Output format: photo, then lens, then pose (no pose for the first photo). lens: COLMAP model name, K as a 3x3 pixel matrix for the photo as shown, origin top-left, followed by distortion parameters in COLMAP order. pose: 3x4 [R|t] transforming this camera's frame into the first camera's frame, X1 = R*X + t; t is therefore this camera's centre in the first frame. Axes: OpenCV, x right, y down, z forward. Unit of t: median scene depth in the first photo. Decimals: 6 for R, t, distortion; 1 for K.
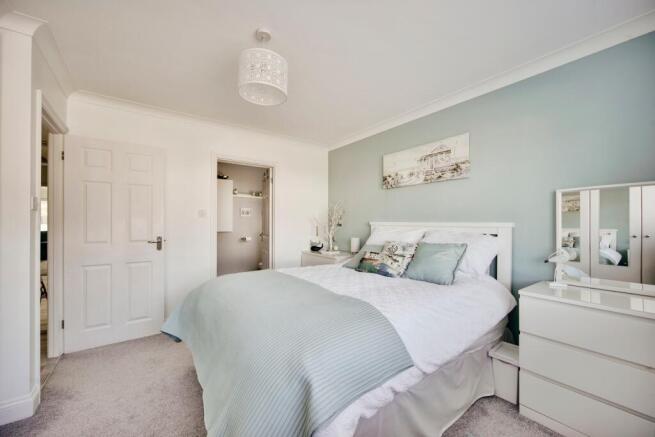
lens RADIAL K [[260.9, 0, 327.0], [0, 260.9, 222.3], [0, 0, 1]] dist [-0.001430, -0.000147]
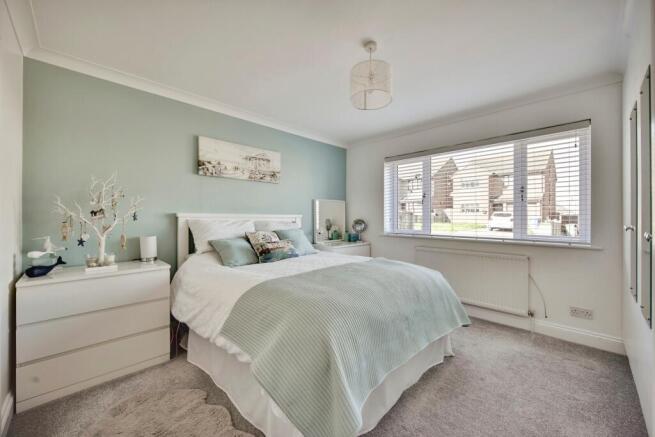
lens RADIAL K [[260.9, 0, 327.0], [0, 260.9, 222.3], [0, 0, 1]] dist [-0.001430, -0.000147]
pose [[-0.162977, -0.022059, 0.986383, -0.808237], [-0.003681, 0.999757, 0.021750, 0.009209], [-0.986623, -0.000086, -0.163018, 0.840380]]
